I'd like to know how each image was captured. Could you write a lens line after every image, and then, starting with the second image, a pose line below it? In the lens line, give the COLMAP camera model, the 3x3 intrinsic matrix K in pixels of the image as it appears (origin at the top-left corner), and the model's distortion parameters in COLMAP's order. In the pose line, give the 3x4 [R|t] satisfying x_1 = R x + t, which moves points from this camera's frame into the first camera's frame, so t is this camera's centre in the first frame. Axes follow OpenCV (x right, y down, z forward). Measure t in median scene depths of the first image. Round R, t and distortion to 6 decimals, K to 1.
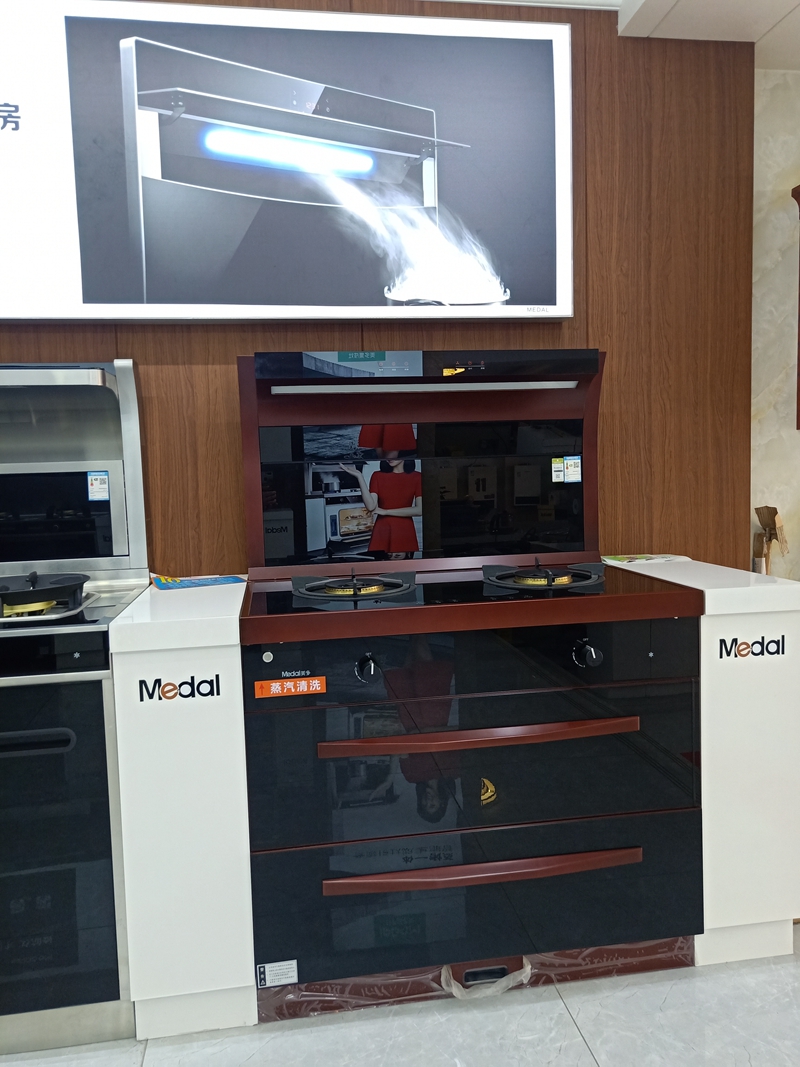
lens RADIAL K [[809.9, 0, 397.4], [0, 809.9, 530.0], [0, 0, 1]] dist [0.054258, -0.036750]
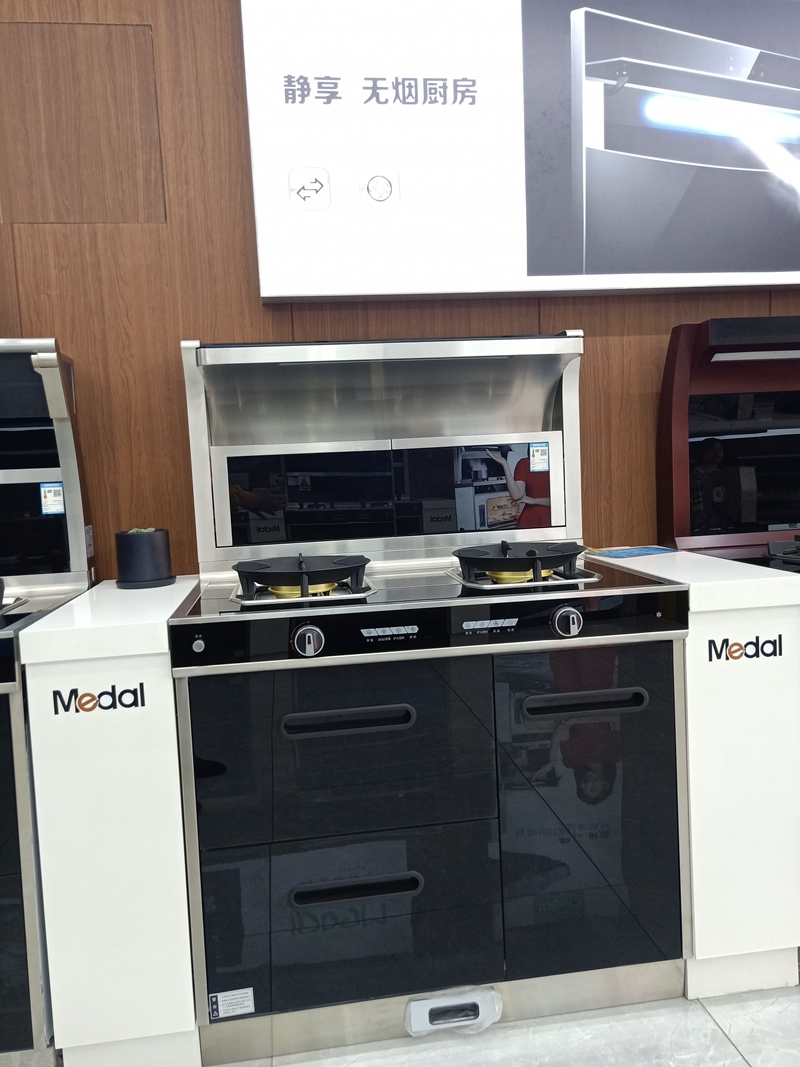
lens RADIAL K [[809.9, 0, 397.4], [0, 809.9, 530.0], [0, 0, 1]] dist [0.054258, -0.036750]
pose [[0.999815, -0.013216, -0.013966, -0.522033], [0.013256, 0.999908, 0.002817, 0.030857], [0.013927, -0.003001, 0.999899, -0.008224]]
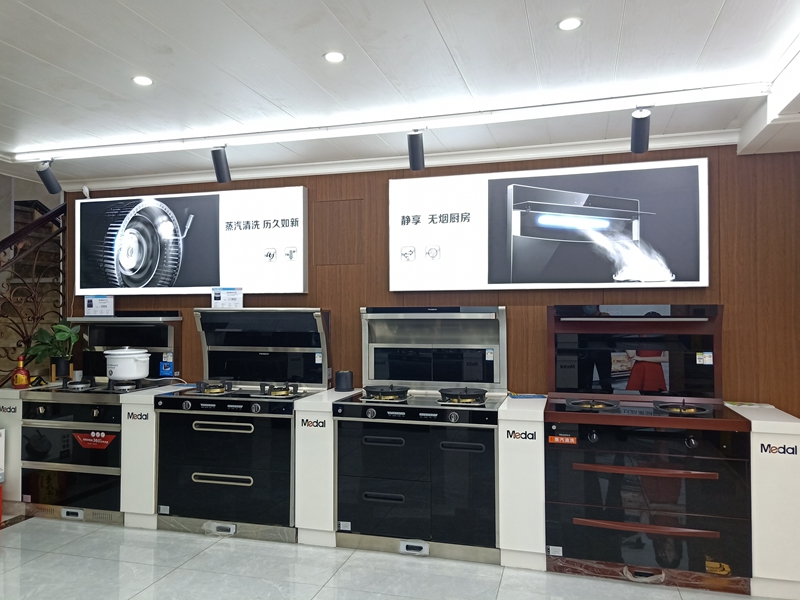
lens RADIAL K [[607.3, 0, 400.0], [0, 607.3, 300.0], [0, 0, 1]] dist [0.054258, -0.036750]
pose [[0.909811, 0.022737, -0.414400, 0.158608], [-0.059063, 0.995429, -0.075055, -0.063450], [0.410799, 0.092761, 0.906995, -0.839079]]
